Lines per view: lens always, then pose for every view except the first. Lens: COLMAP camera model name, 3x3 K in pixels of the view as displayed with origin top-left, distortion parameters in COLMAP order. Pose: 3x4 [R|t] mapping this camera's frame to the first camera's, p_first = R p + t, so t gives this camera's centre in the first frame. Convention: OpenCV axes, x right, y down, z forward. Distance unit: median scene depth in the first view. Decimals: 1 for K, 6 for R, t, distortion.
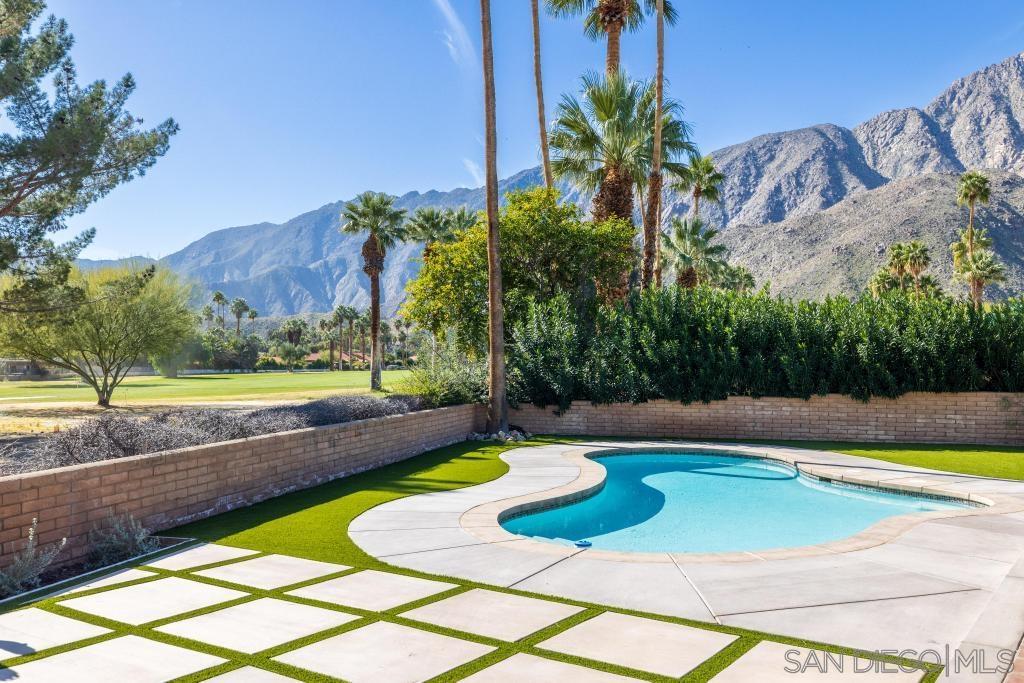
lens RADIAL K [[921.9, 0, 518.2], [0, 921.9, 358.1], [0, 0, 1]] dist [0.007427, -0.008304]
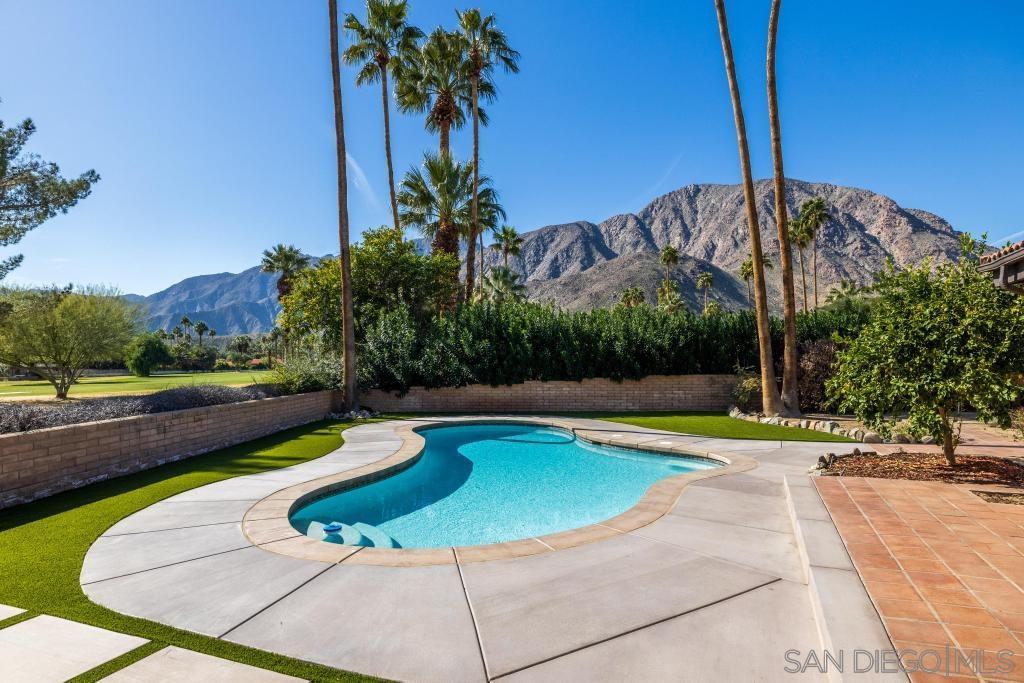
lens RADIAL K [[567.6, 0, 518.1], [0, 567.6, 362.7], [0, 0, 1]] dist [-0.002062, 0.002295]
pose [[0.978864, -0.011753, 0.204172, 0.031531], [0.010961, 0.999927, 0.005009, 0.006951], [-0.204216, -0.002665, 0.978922, 0.121120]]
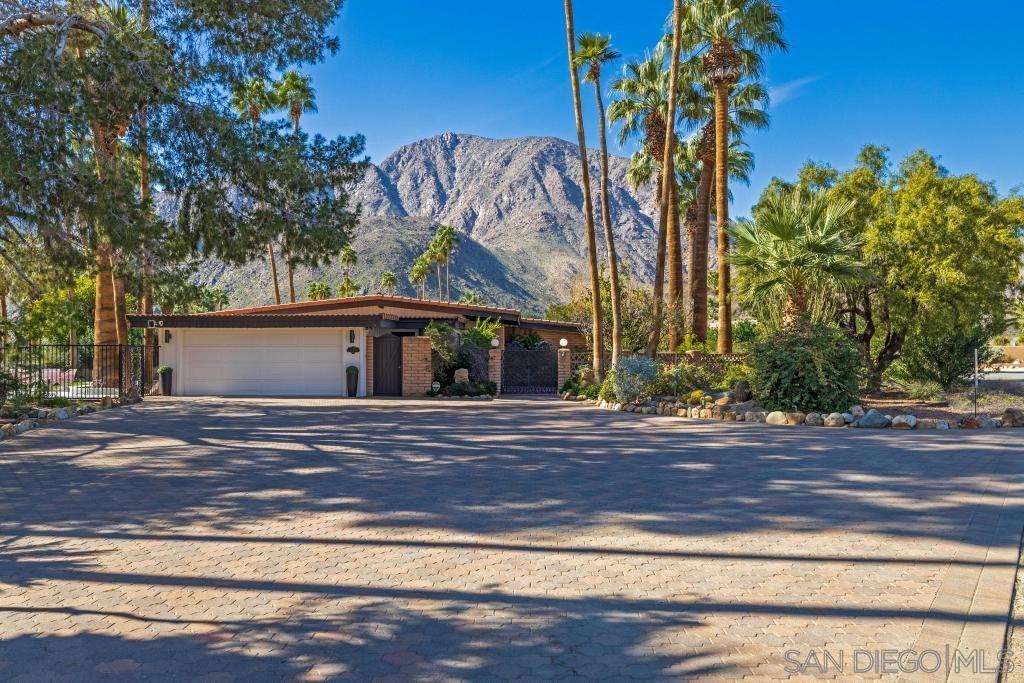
lens RADIAL K [[760.1, 0, 516.8], [0, 760.1, 374.0], [0, 0, 1]] dist [0.006586, -0.000060]
pose [[0.832549, -0.019089, 0.553623, -0.129677], [0.005458, 0.999640, 0.026261, 0.014907], [-0.553925, -0.018842, 0.832353, -1.040150]]
